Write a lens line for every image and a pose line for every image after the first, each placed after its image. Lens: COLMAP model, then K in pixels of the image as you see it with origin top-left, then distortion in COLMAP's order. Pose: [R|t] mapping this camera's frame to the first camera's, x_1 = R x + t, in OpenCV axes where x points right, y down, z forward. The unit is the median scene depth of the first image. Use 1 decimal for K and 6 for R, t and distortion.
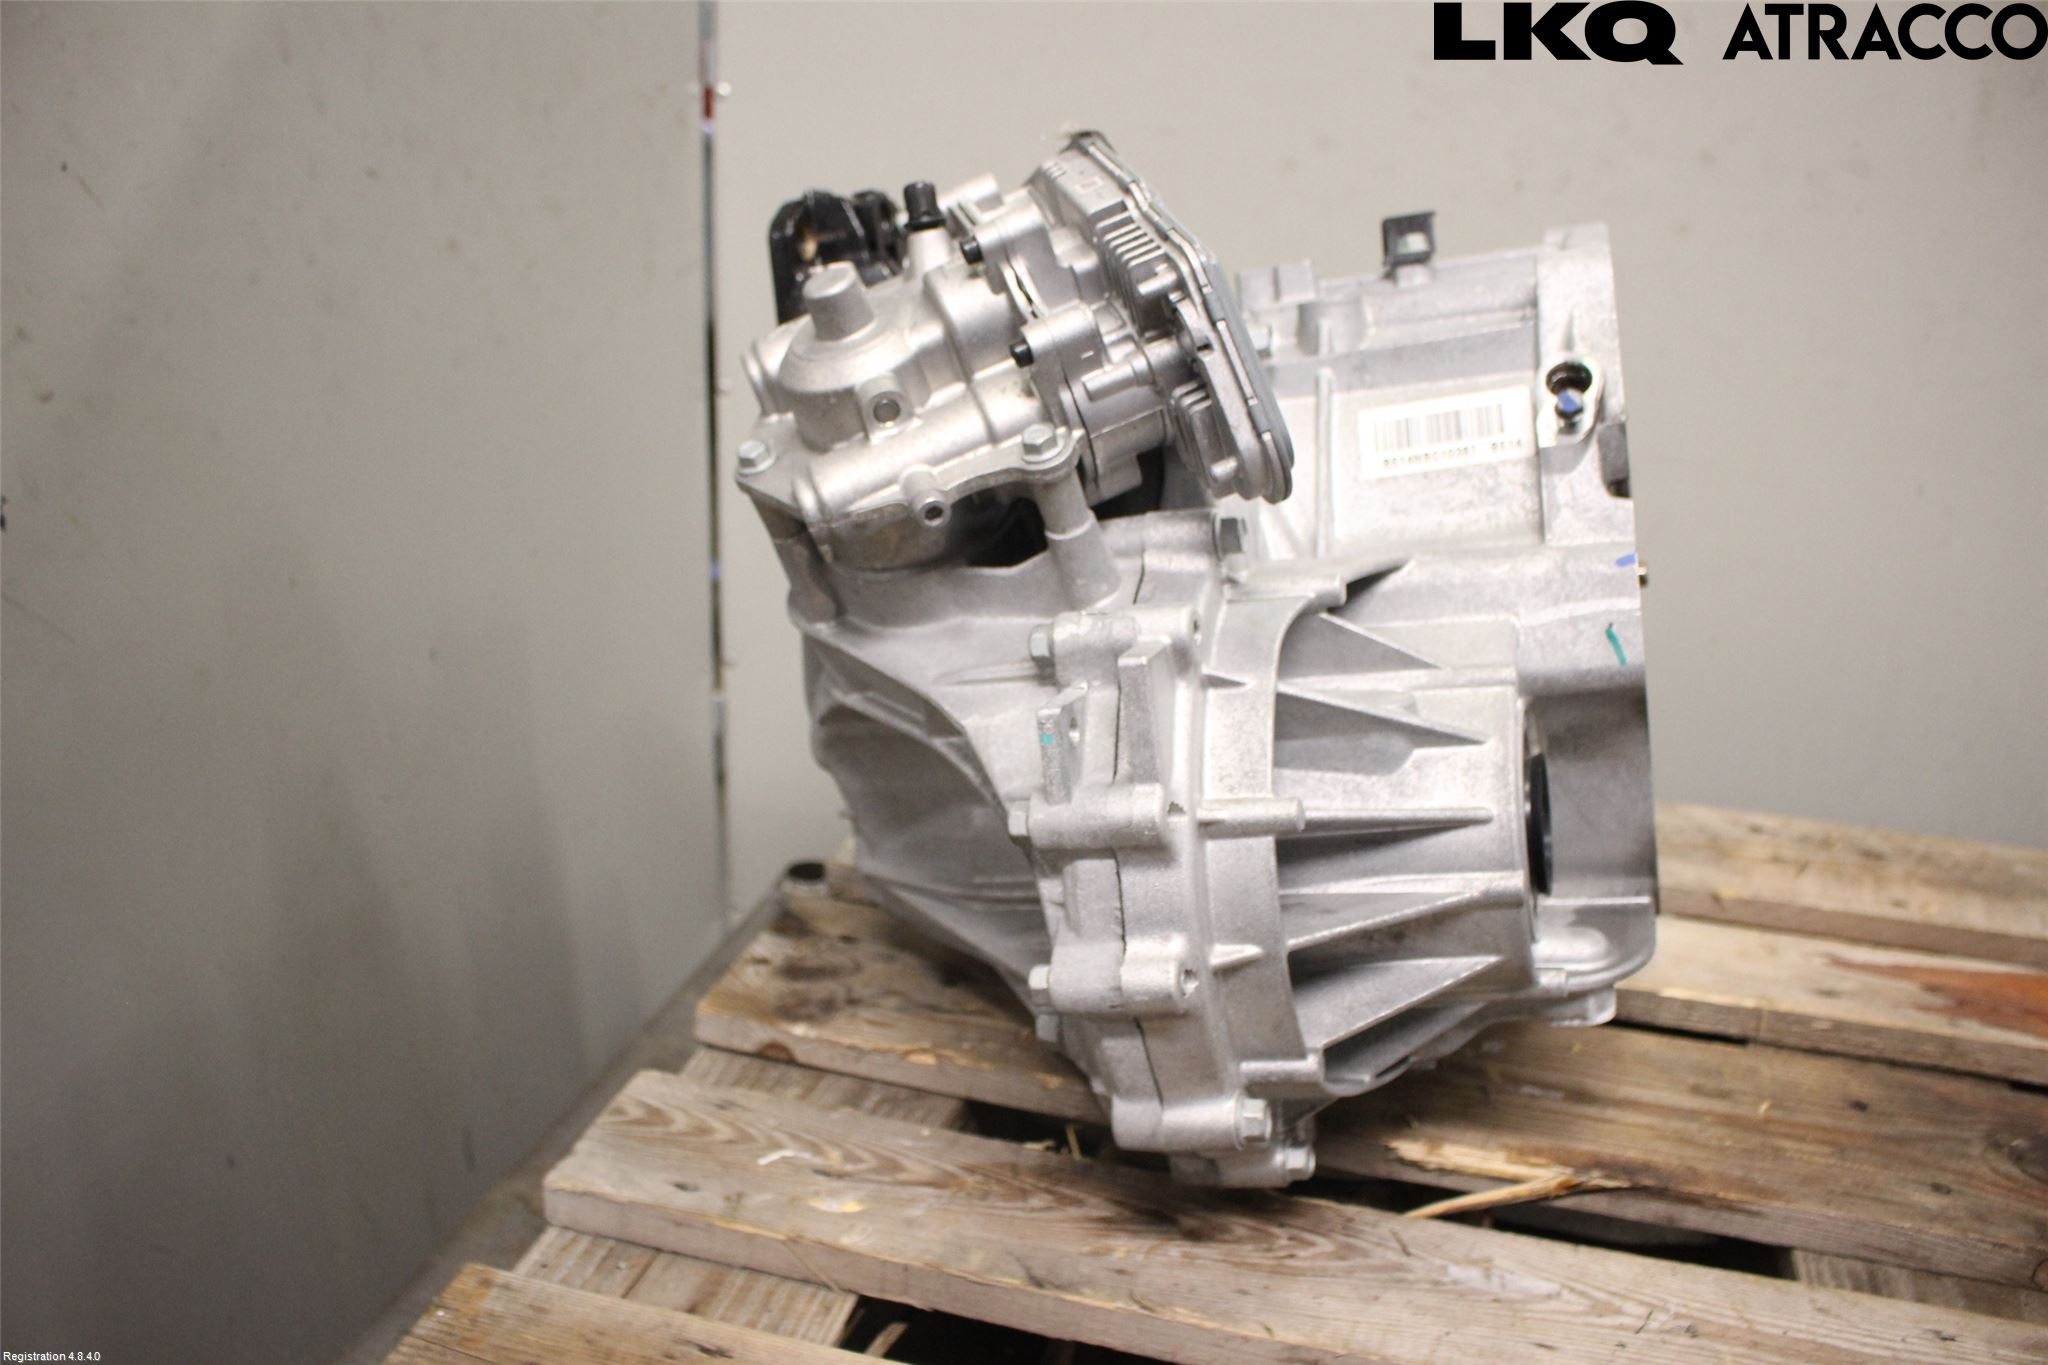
lens RADIAL K [[1656.2, 0, 1024.0], [0, 1656.2, 682.5], [0, 0, 1]] dist [-0.175813, 0.126206]
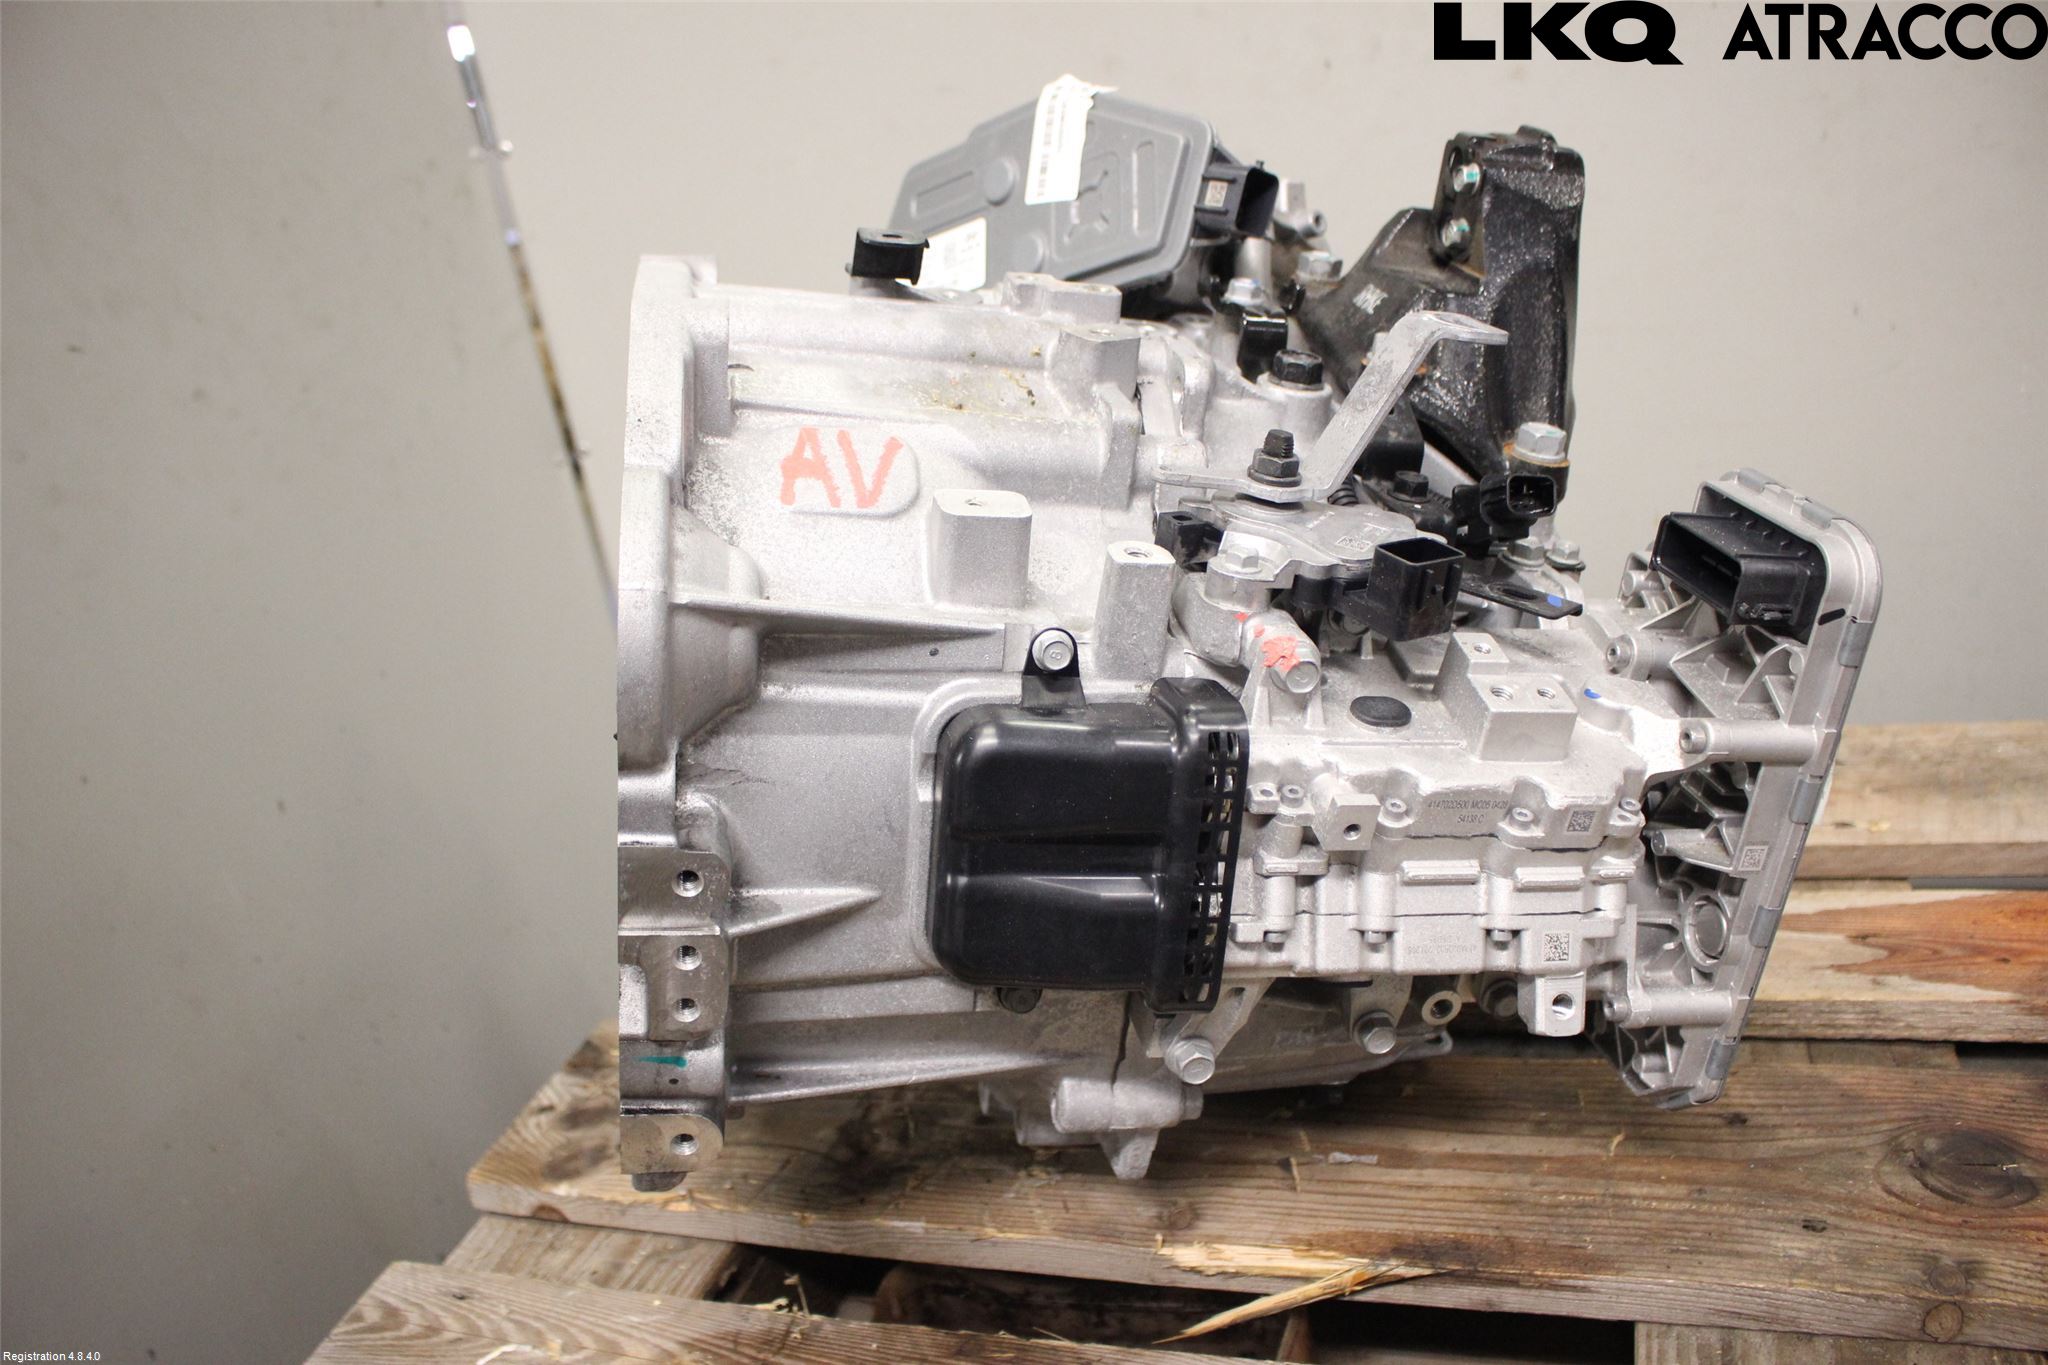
lens RADIAL K [[1656.2, 0, 1024.0], [0, 1656.2, 682.5], [0, 0, 1]] dist [-0.175813, 0.126206]
pose [[0.976150, -0.180565, -0.120530, 0.308263], [0.186161, 0.981829, 0.036812, -0.064264], [0.111693, -0.058372, 0.992027, 0.132406]]
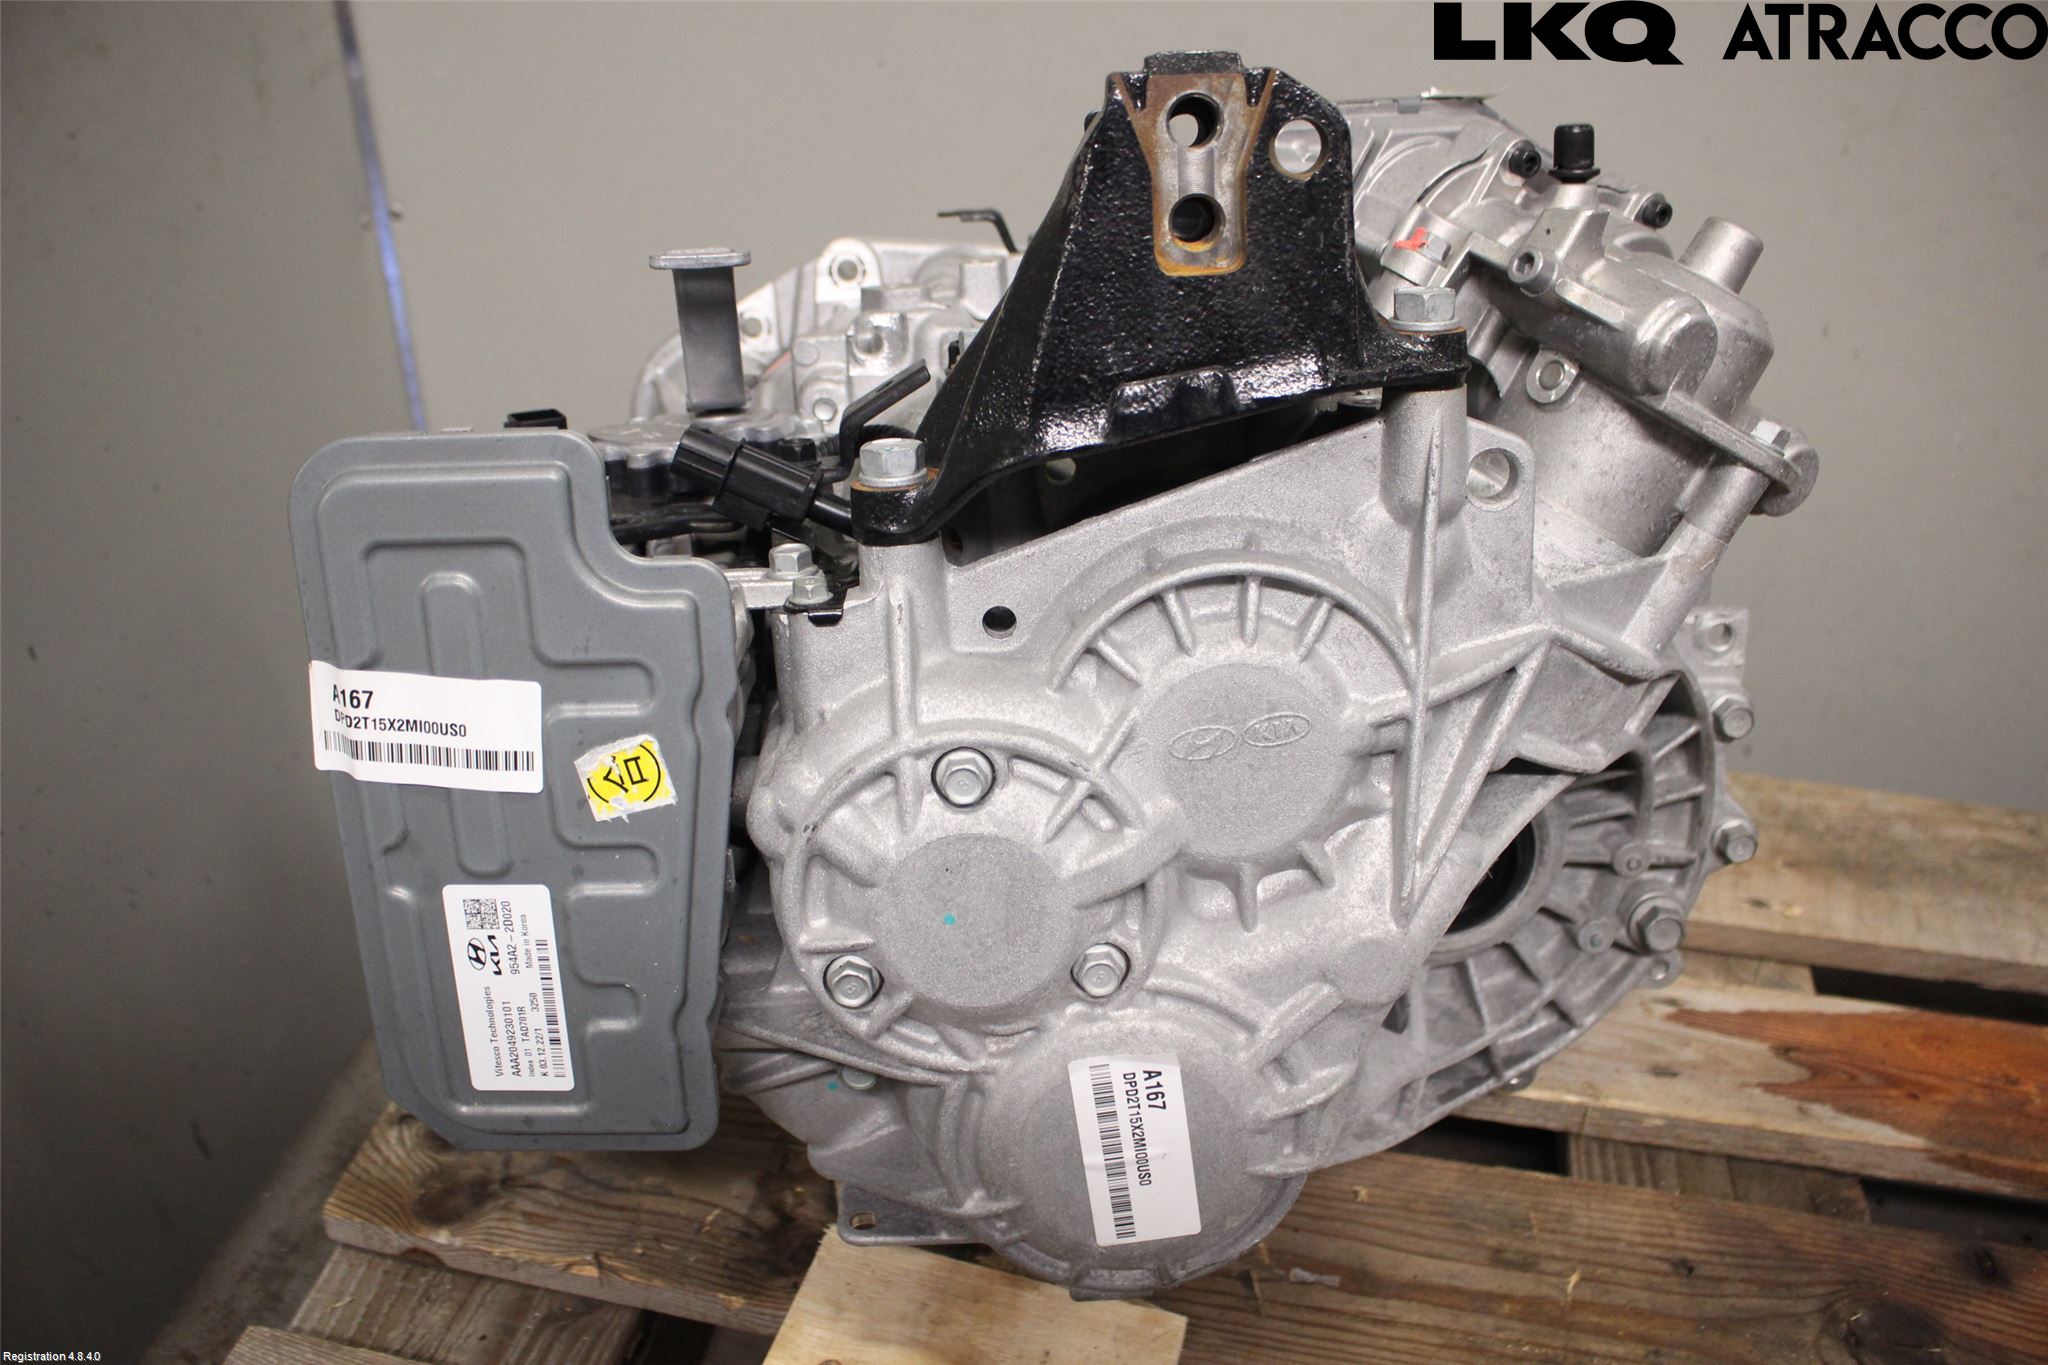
lens RADIAL K [[1656.2, 0, 1024.0], [0, 1656.2, 682.5], [0, 0, 1]] dist [-0.175813, 0.126206]
pose [[0.996940, -0.055933, 0.054603, 0.142668], [0.039941, 0.964983, 0.259252, -0.284996], [-0.067192, -0.256278, 0.964265, 0.275764]]
